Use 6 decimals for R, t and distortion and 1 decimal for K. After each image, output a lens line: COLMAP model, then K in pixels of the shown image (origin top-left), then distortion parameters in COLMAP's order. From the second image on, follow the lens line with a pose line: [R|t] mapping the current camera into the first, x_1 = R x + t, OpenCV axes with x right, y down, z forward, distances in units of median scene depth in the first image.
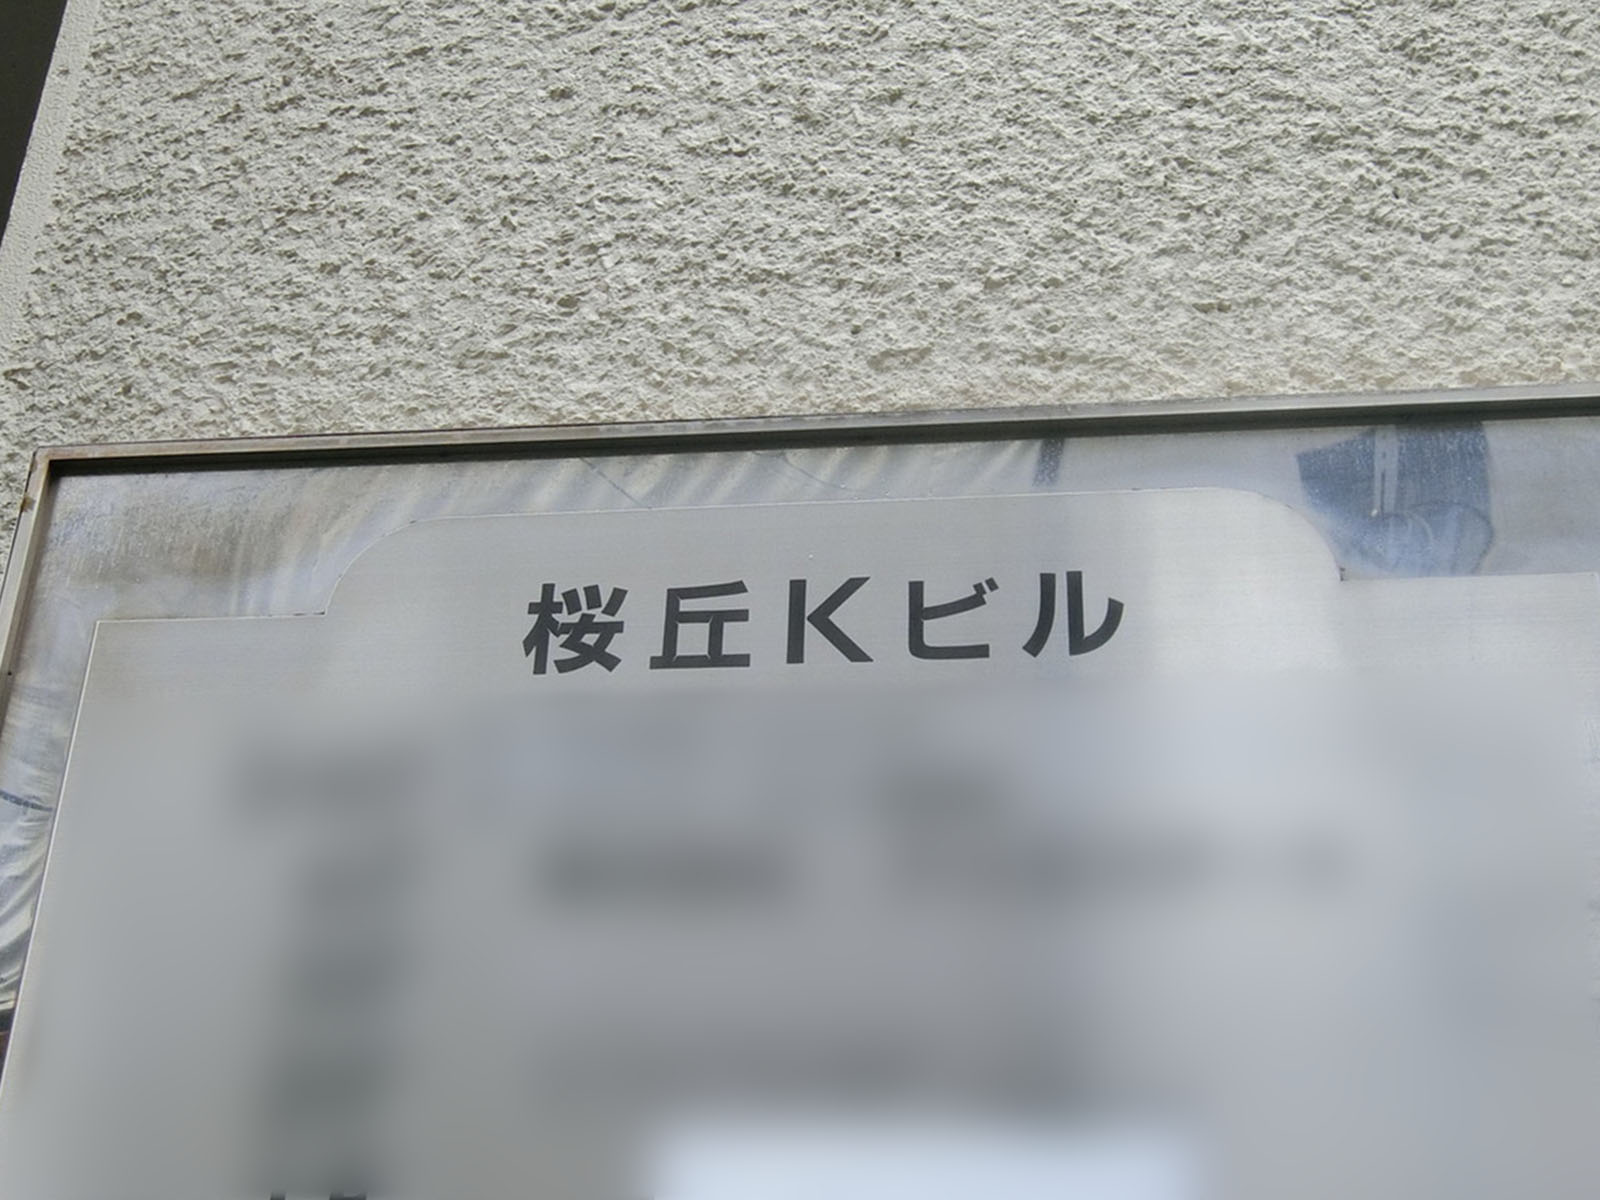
lens RADIAL K [[2386.6, 0, 800.0], [0, 2386.6, 600.0], [0, 0, 1]] dist [-0.026070, -0.077734]
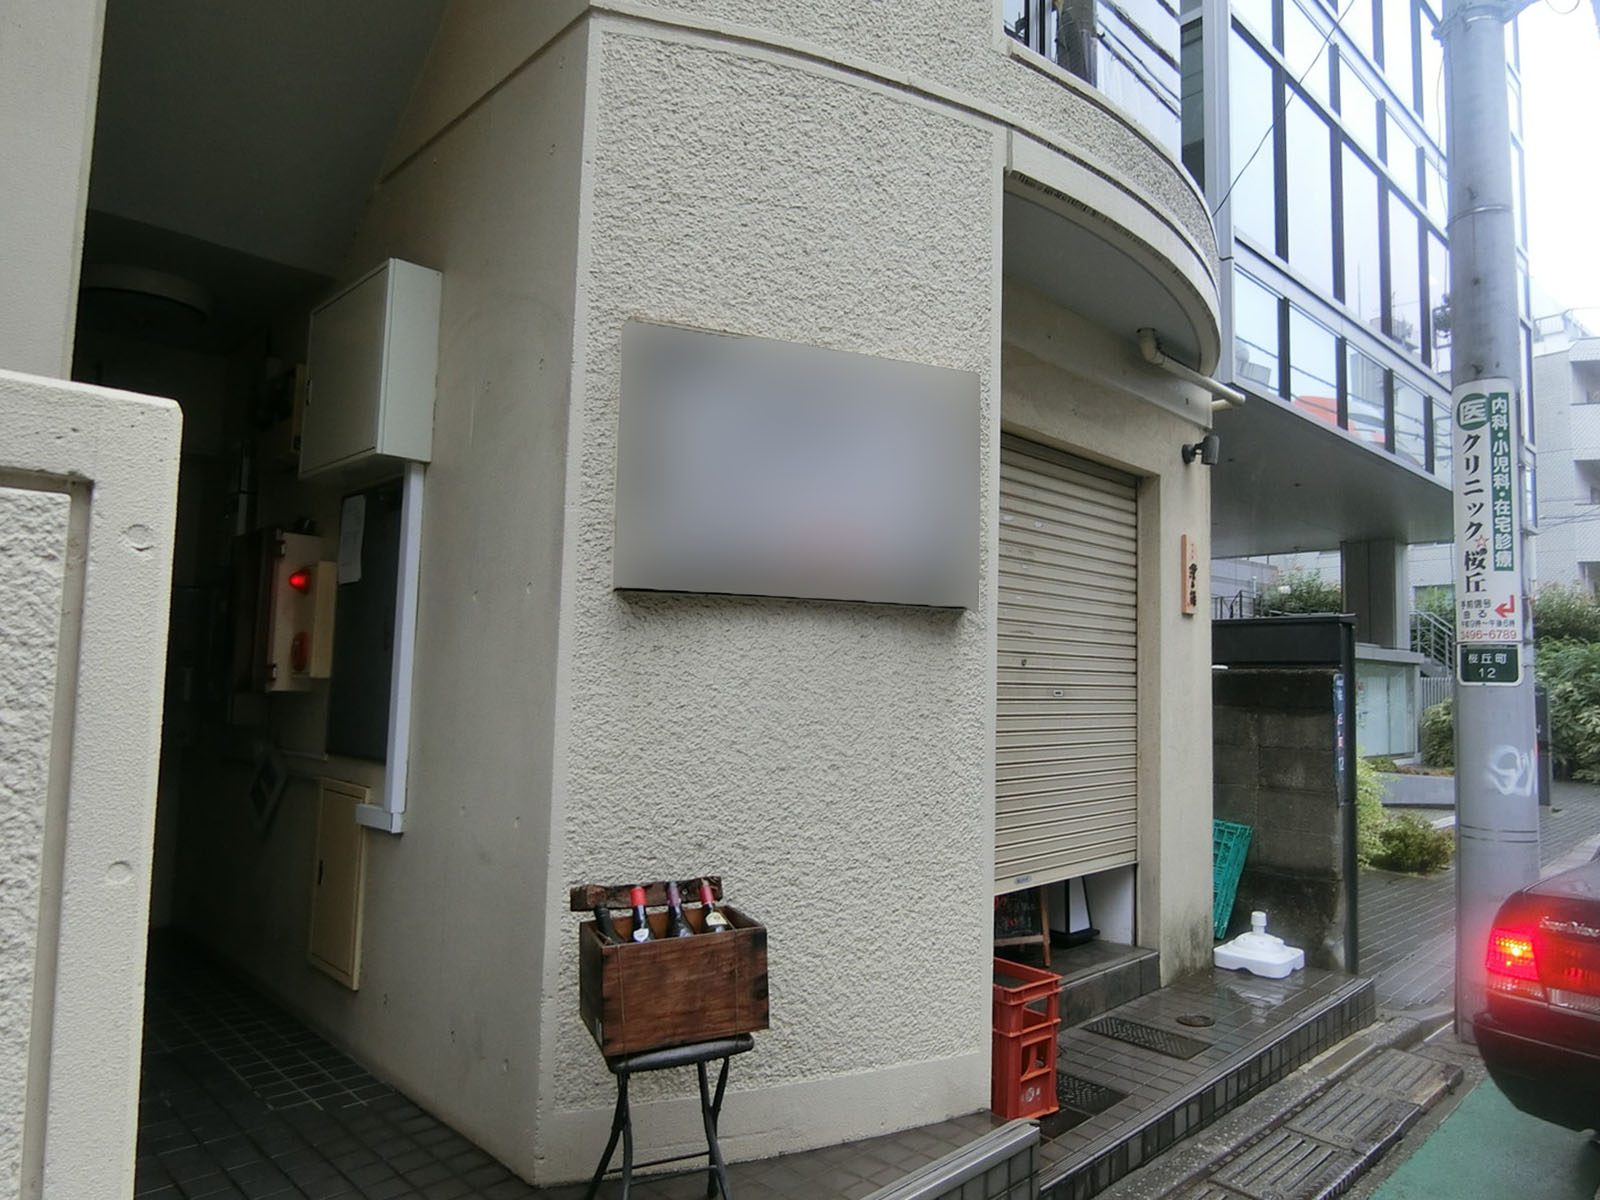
lens RADIAL K [[1021.9, 0, 800.0], [0, 1021.9, 600.0], [0, 0, 1]] dist [-0.006376, -0.000983]
pose [[0.879283, 0.025853, 0.475598, -0.830725], [-0.246572, 0.879020, 0.408077, -0.394323], [-0.407510, -0.476084, 0.779282, -0.643270]]
